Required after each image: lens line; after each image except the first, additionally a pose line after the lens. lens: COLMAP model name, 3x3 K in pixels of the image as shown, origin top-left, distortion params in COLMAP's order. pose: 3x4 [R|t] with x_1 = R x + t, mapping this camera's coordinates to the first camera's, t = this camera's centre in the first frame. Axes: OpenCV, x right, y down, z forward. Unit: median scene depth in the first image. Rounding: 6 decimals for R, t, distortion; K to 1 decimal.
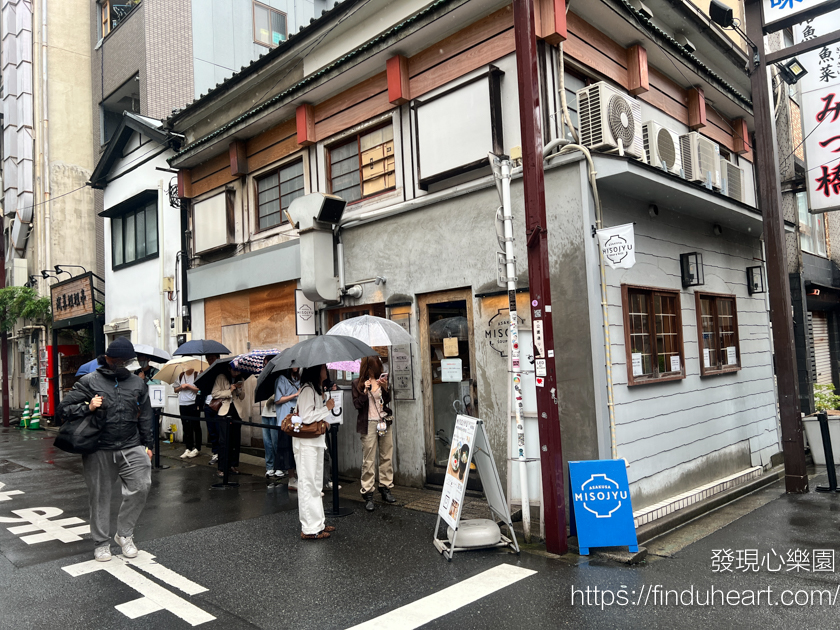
lens RADIAL K [[626.0, 0, 420.0], [0, 626.0, 315.0], [0, 0, 1]] dist [0.000965, 0.000286]
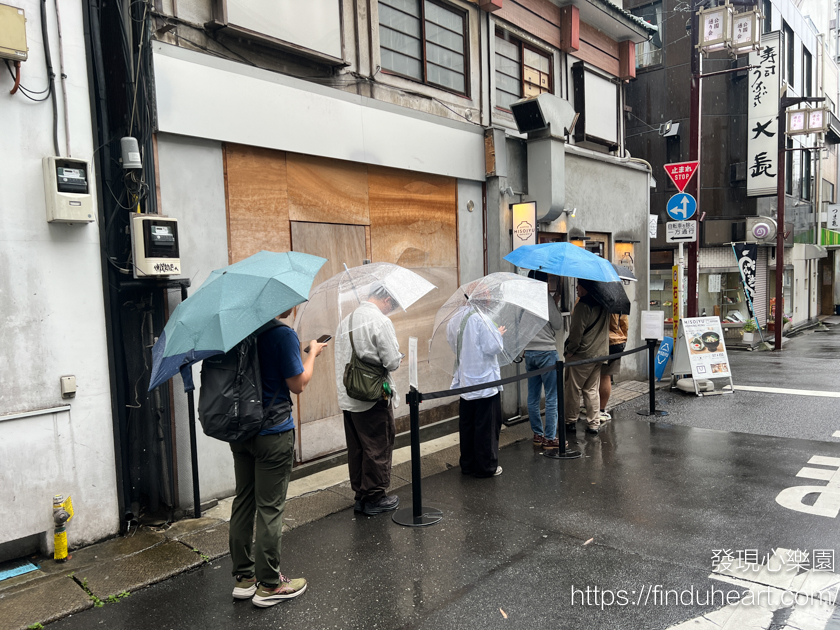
lens RADIAL K [[626.0, 0, 420.0], [0, 626.0, 315.0], [0, 0, 1]] dist [0.000965, 0.000286]
pose [[-0.048046, -0.019223, 0.998660, -1.035133], [-0.035469, 0.999217, 0.017528, 0.101913], [-0.998215, -0.034580, -0.048690, 1.204663]]
